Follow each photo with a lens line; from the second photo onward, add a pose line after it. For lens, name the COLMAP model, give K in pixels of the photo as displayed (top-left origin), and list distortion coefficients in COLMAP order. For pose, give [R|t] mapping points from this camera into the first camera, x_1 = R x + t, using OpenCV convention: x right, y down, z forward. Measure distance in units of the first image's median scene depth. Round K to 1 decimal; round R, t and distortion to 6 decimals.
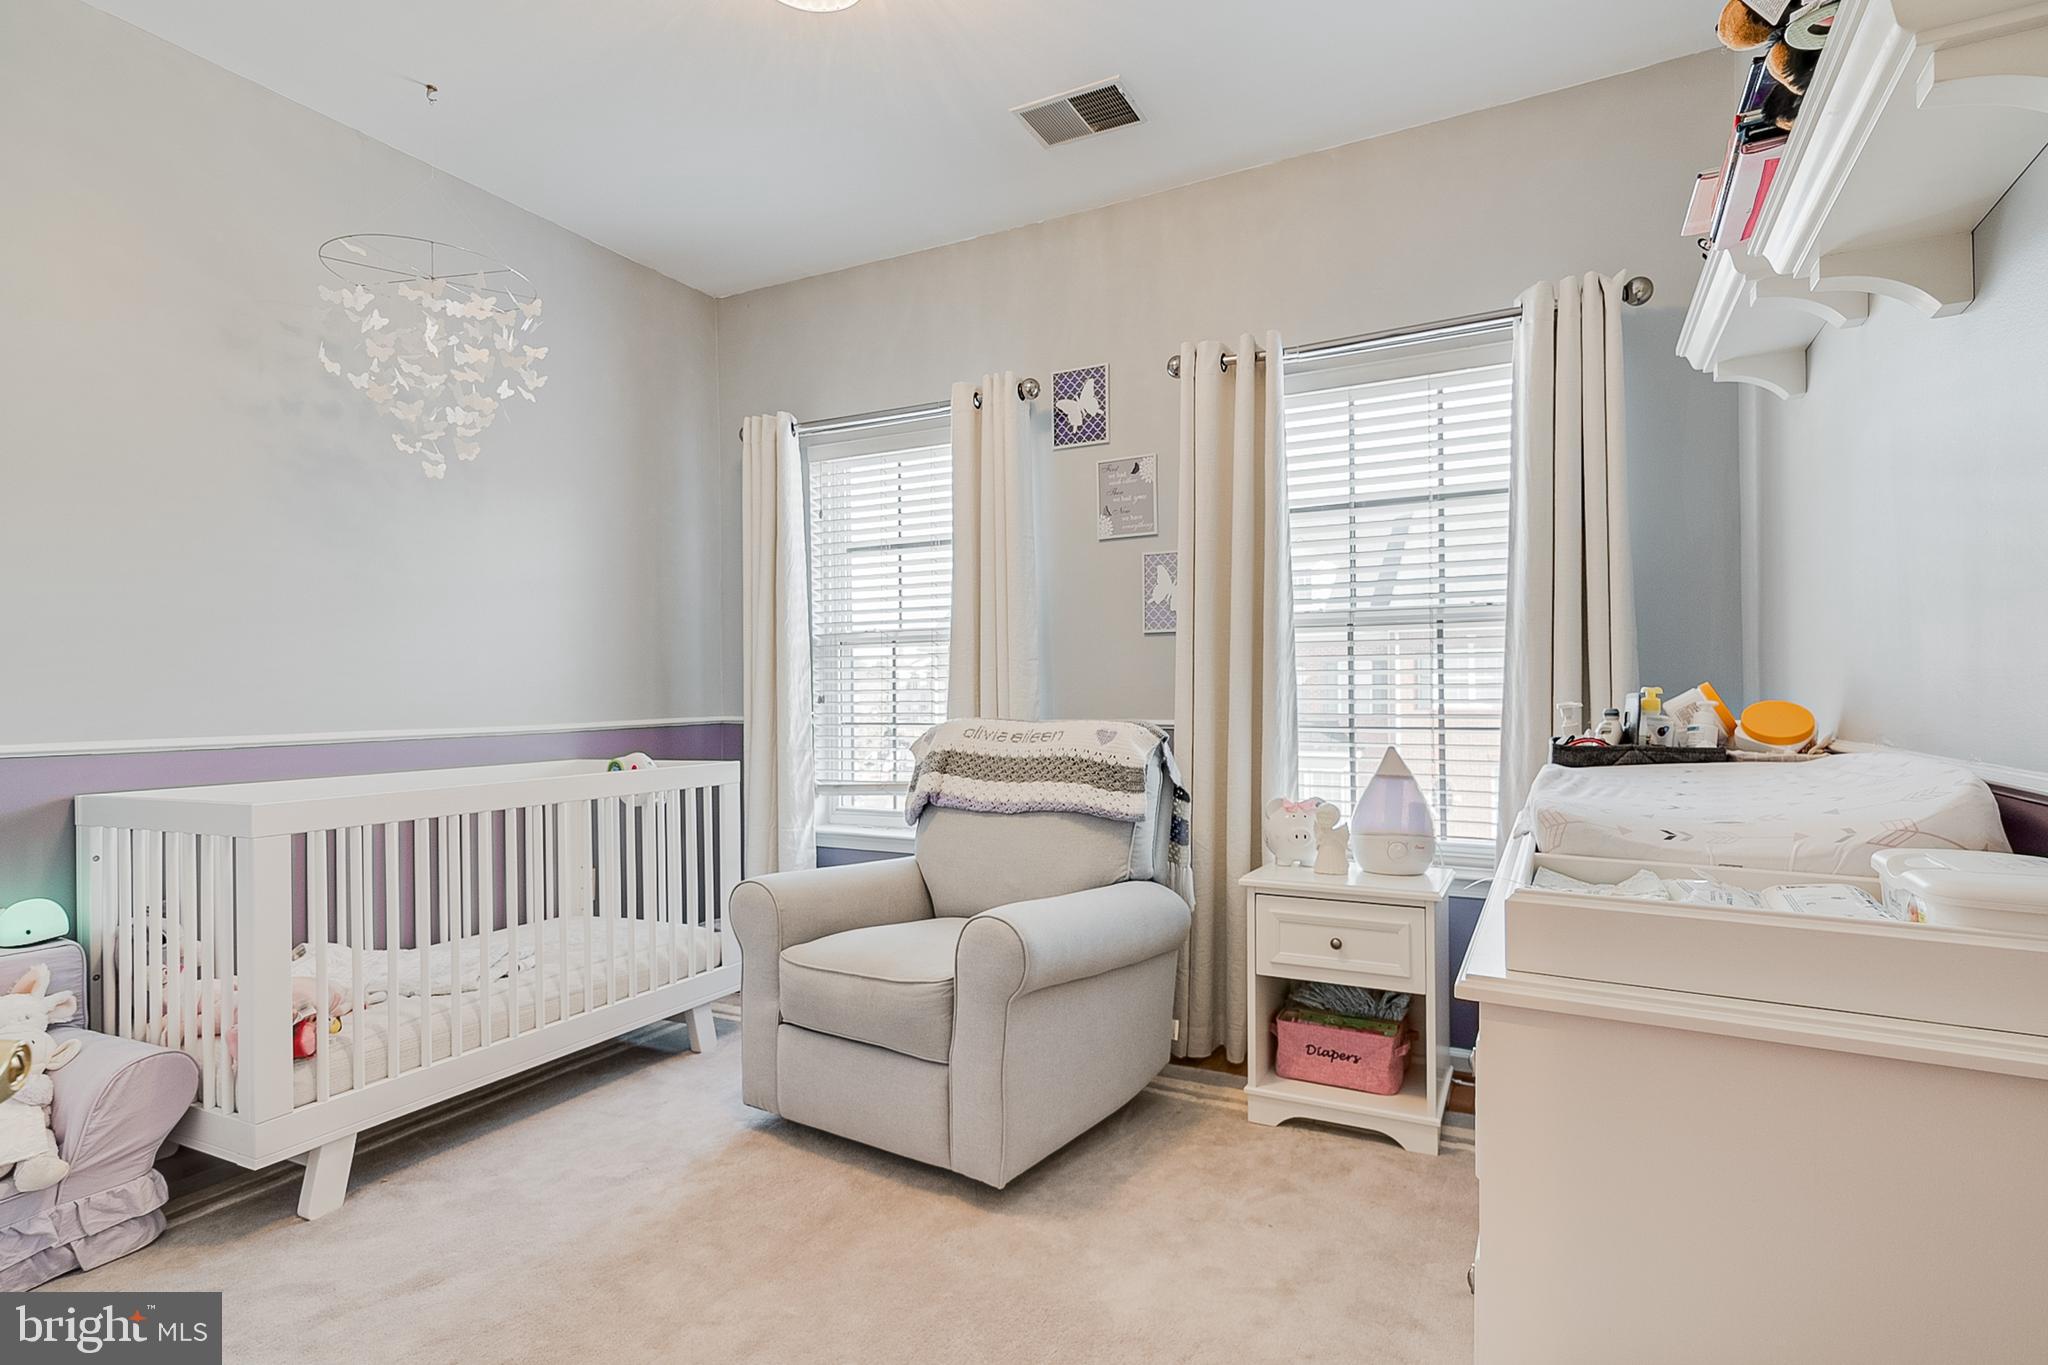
lens RADIAL K [[1001.5, 0, 1022.6], [0, 1001.5, 693.6], [0, 0, 1]] dist [0.022596, -0.006858]
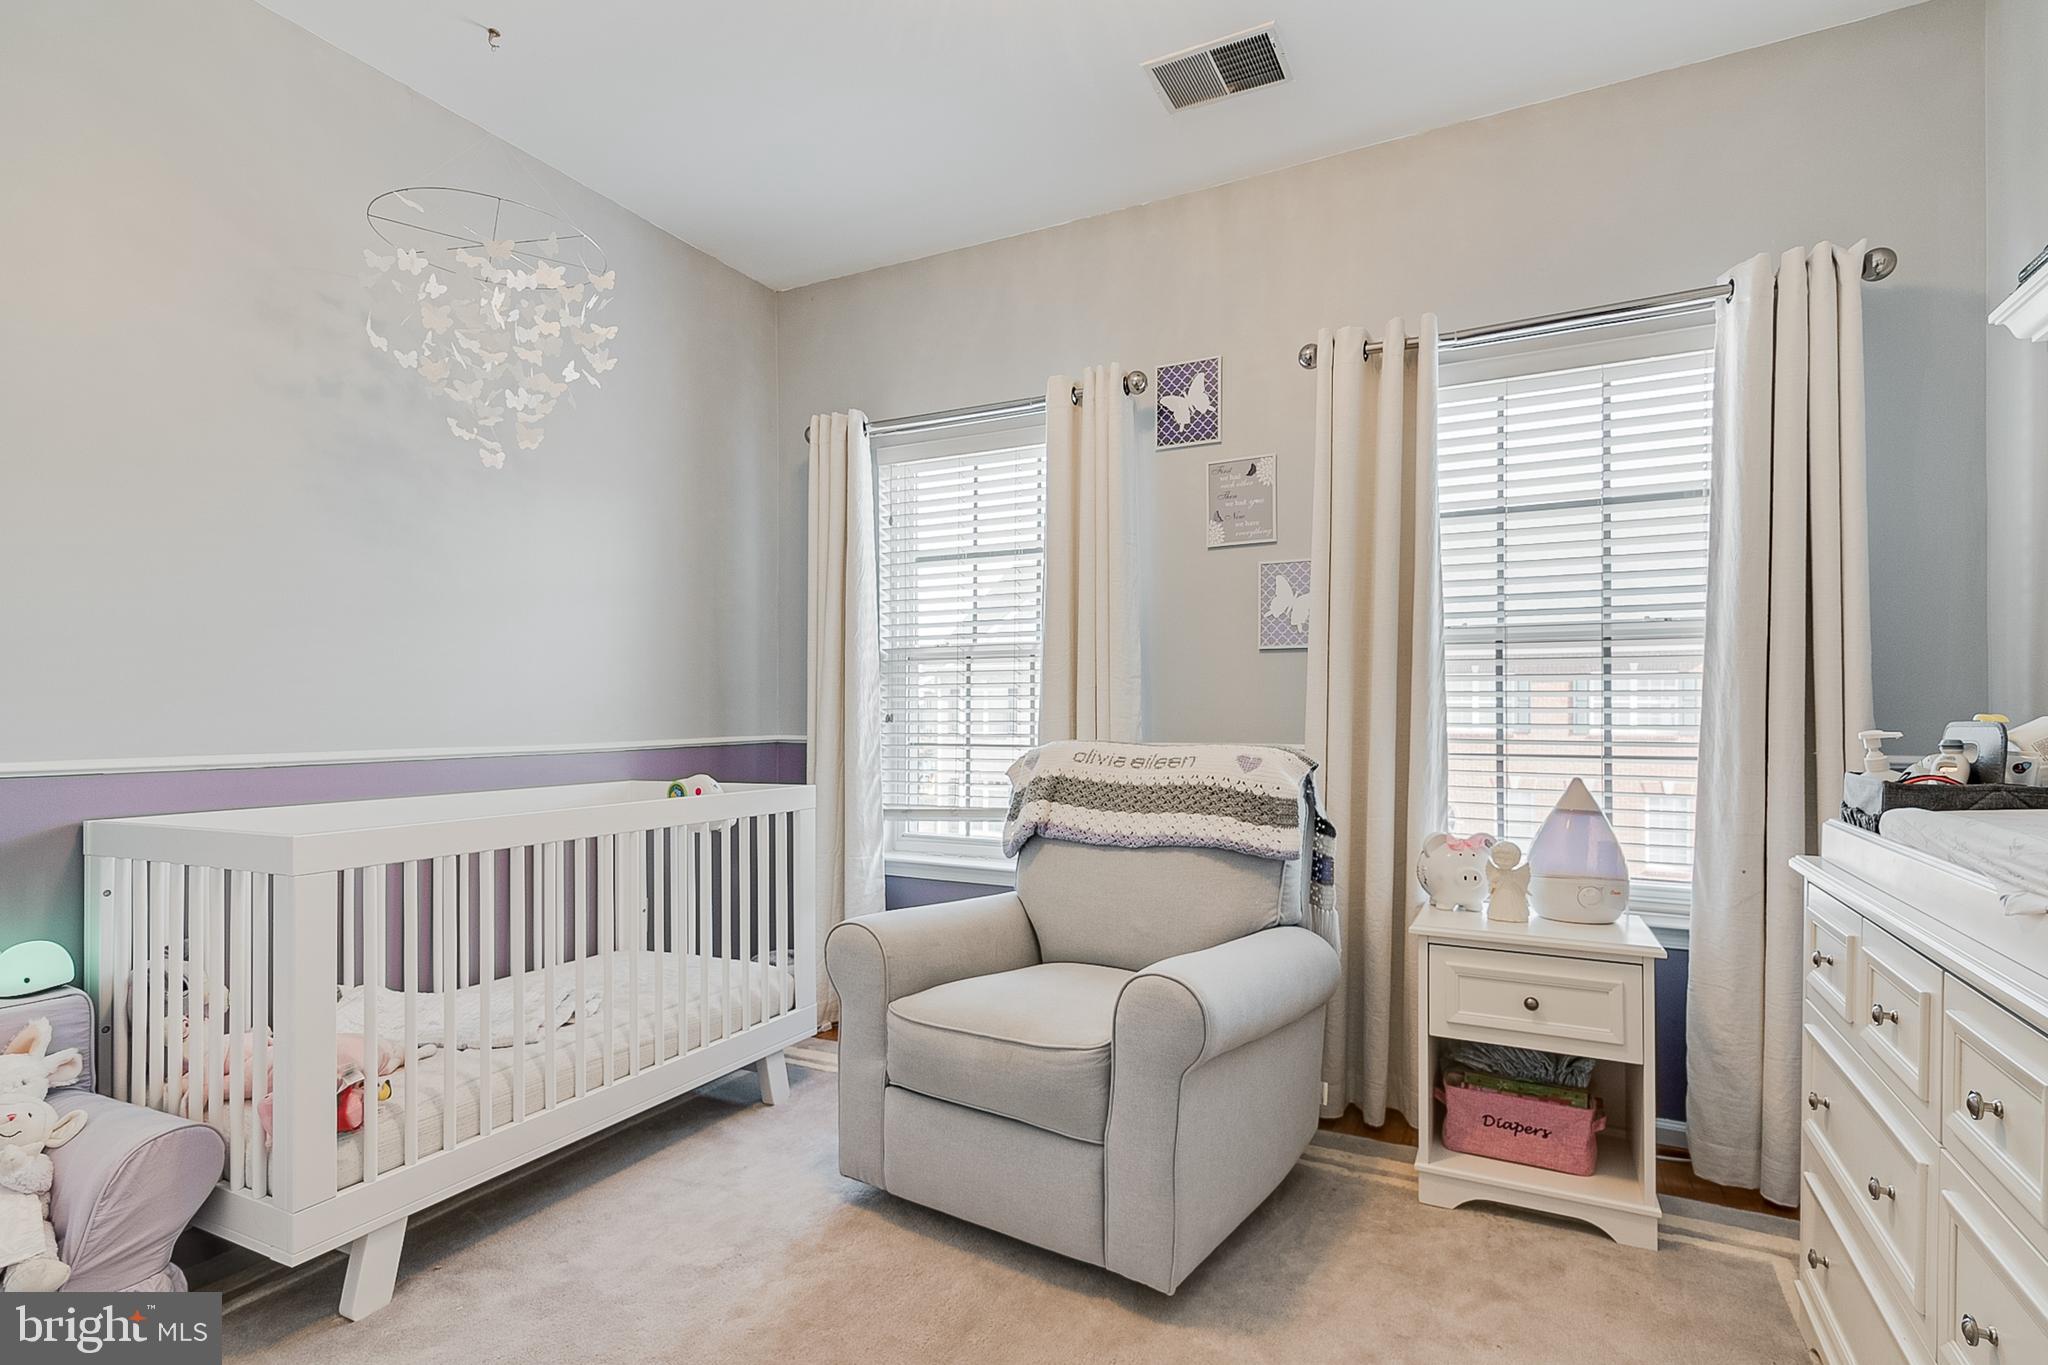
lens RADIAL K [[1001.5, 0, 1052.7], [0, 1001.5, 711.2], [0, 0, 1]] dist [0.022596, -0.006858]
pose [[0.999905, 0.009502, 0.009991, -0.102133], [-0.009478, 0.999952, -0.002413, 0.000224], [-0.010013, 0.002319, 0.999947, 0.109969]]
